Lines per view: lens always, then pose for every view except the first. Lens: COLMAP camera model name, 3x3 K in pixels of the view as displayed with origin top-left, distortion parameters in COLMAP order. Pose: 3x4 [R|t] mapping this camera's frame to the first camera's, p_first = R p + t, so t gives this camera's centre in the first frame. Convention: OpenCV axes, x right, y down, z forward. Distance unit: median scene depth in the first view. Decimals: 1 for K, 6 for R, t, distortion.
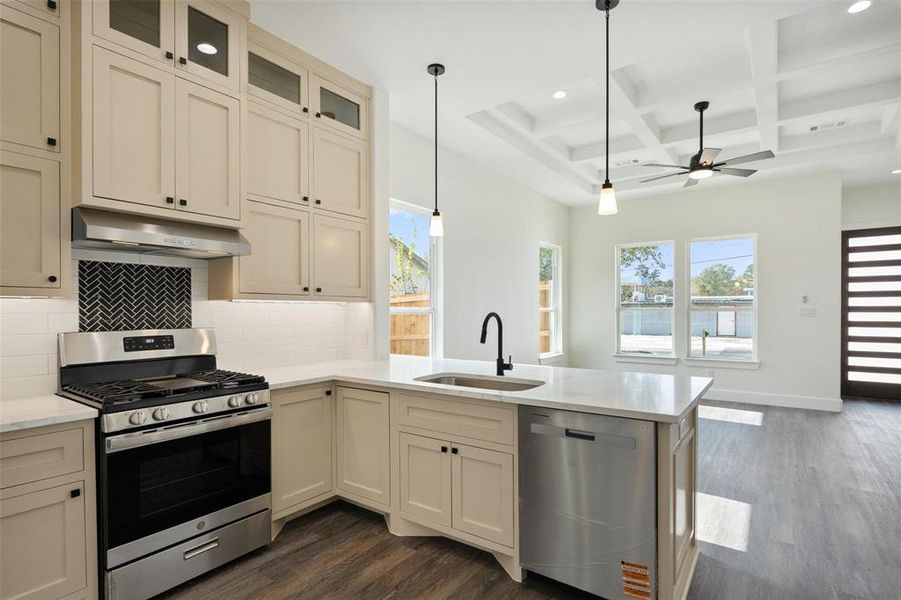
lens RADIAL K [[445.9, 0, 451.3], [0, 445.9, 312.0], [0, 0, 1]] dist [-0.000164, 0.000335]
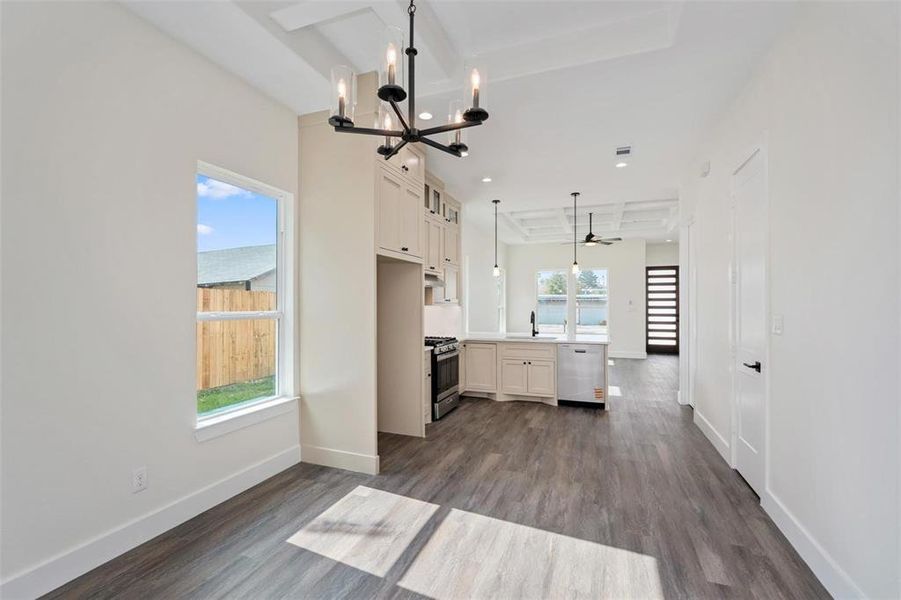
lens RADIAL K [[395.9, 0, 450.5], [0, 395.9, 300.0], [0, 0, 1]] dist [-0.000808, -0.000030]
pose [[0.963980, 0.005979, 0.265908, -0.896488], [-0.002030, 0.999884, -0.015124, -0.025723], [-0.265967, 0.014040, 0.963880, -0.968498]]
